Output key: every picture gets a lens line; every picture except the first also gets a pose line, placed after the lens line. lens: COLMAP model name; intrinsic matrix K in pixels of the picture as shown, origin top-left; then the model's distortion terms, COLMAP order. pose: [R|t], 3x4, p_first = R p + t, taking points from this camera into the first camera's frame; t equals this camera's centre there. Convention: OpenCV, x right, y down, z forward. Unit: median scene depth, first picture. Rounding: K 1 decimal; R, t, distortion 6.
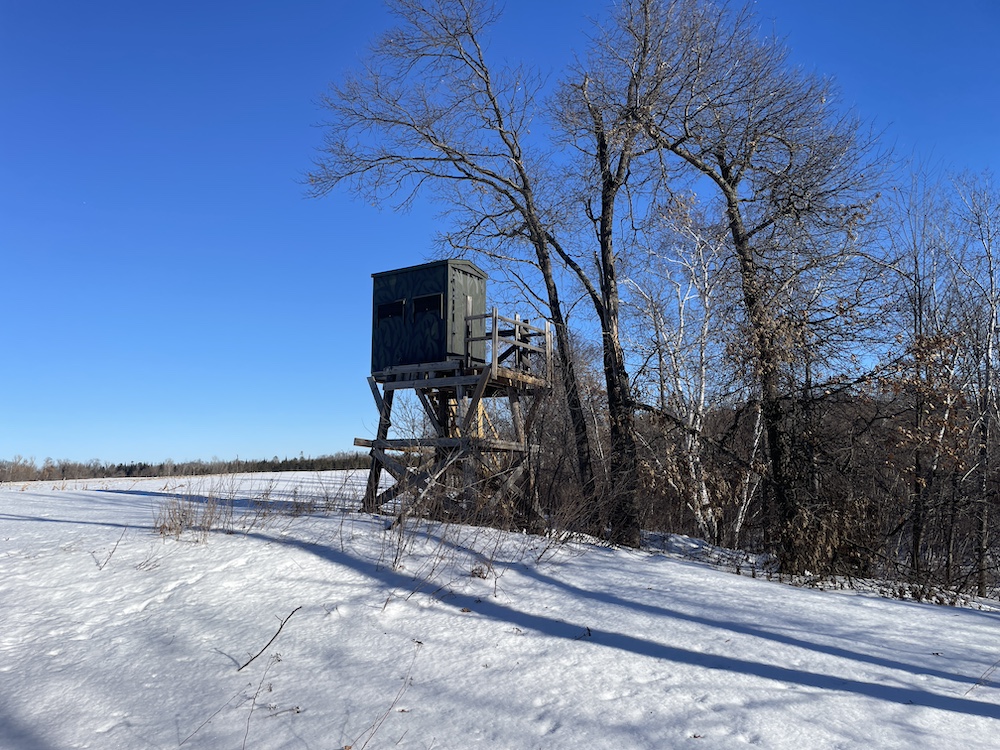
lens RADIAL K [[763.1, 0, 500.0], [0, 763.1, 375.0], [0, 0, 1]] dist [0.000426, 0.000017]
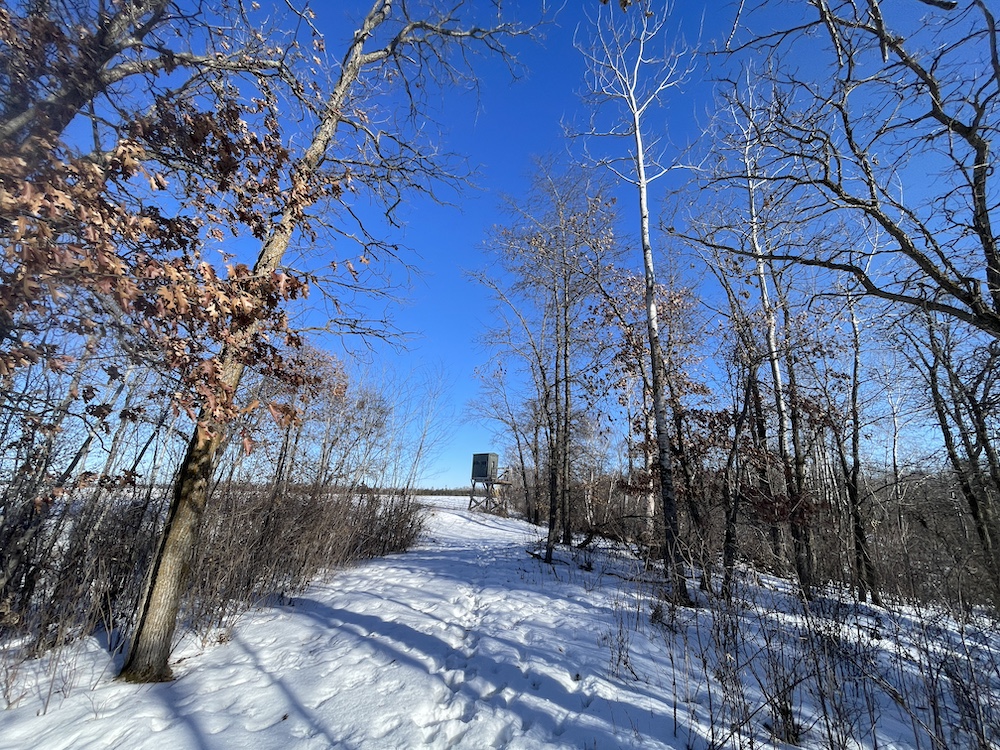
lens RADIAL K [[397.9, 0, 500.0], [0, 397.9, 375.0], [0, 0, 1]] dist [0.000103, -0.000001]
pose [[0.992904, 0.035040, -0.113638, 0.247383], [-0.053831, 0.984526, -0.166767, -0.219831], [0.106036, 0.171701, 0.979426, -1.382948]]
